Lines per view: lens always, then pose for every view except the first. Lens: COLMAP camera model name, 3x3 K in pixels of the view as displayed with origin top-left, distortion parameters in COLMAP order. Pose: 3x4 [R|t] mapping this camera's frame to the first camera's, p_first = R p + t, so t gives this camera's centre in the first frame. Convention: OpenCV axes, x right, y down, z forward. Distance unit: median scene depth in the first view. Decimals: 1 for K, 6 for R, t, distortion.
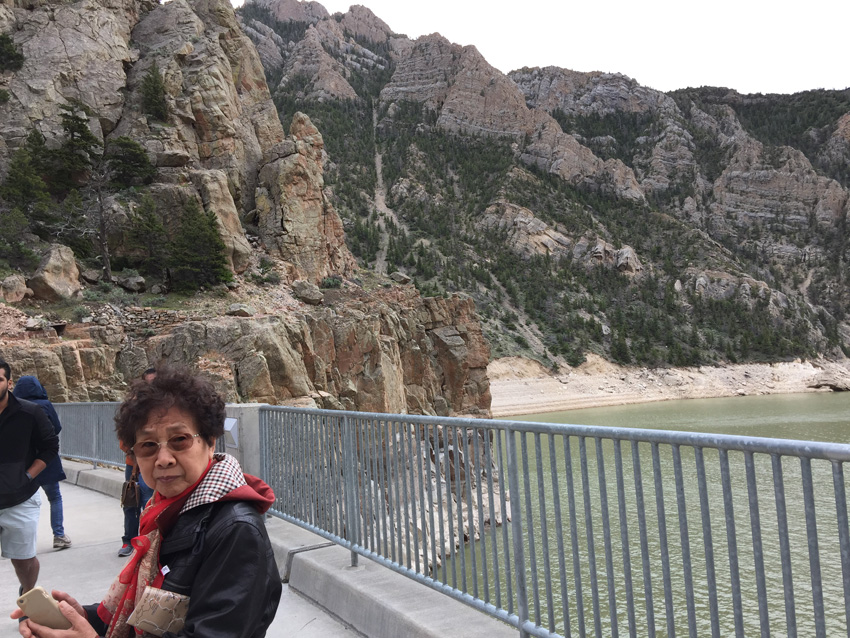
lens RADIAL K [[720.1, 0, 430.4], [0, 720.1, 308.9], [0, 0, 1]] dist [0.089623, -0.134397]
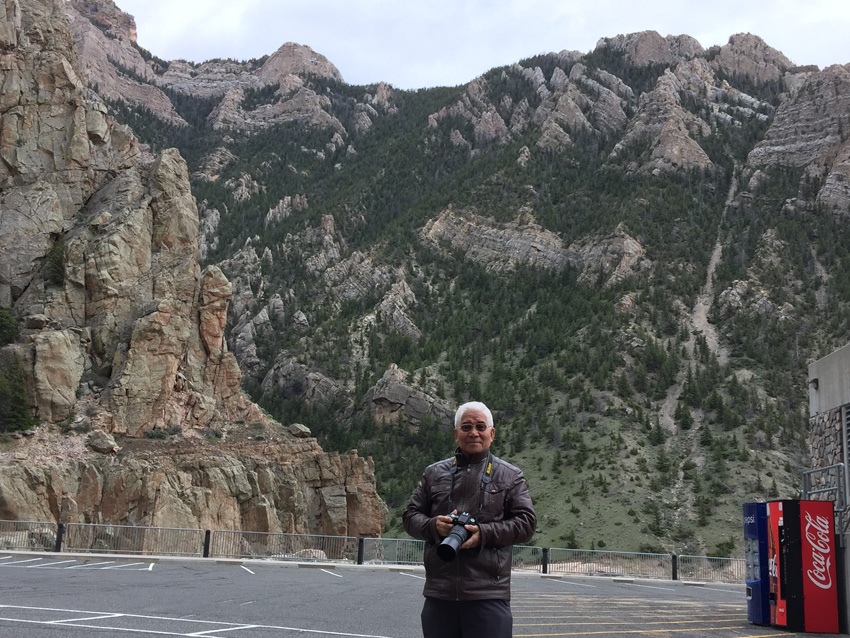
lens RADIAL K [[1089.5, 0, 444.1], [0, 1089.5, 292.6], [0, 0, 1]] dist [0.076633, -0.059049]
pose [[0.899045, -0.005890, -0.437816, 0.949838], [-0.060743, 0.988563, -0.138035, -0.043641], [0.433621, 0.150694, 0.888405, -0.282960]]
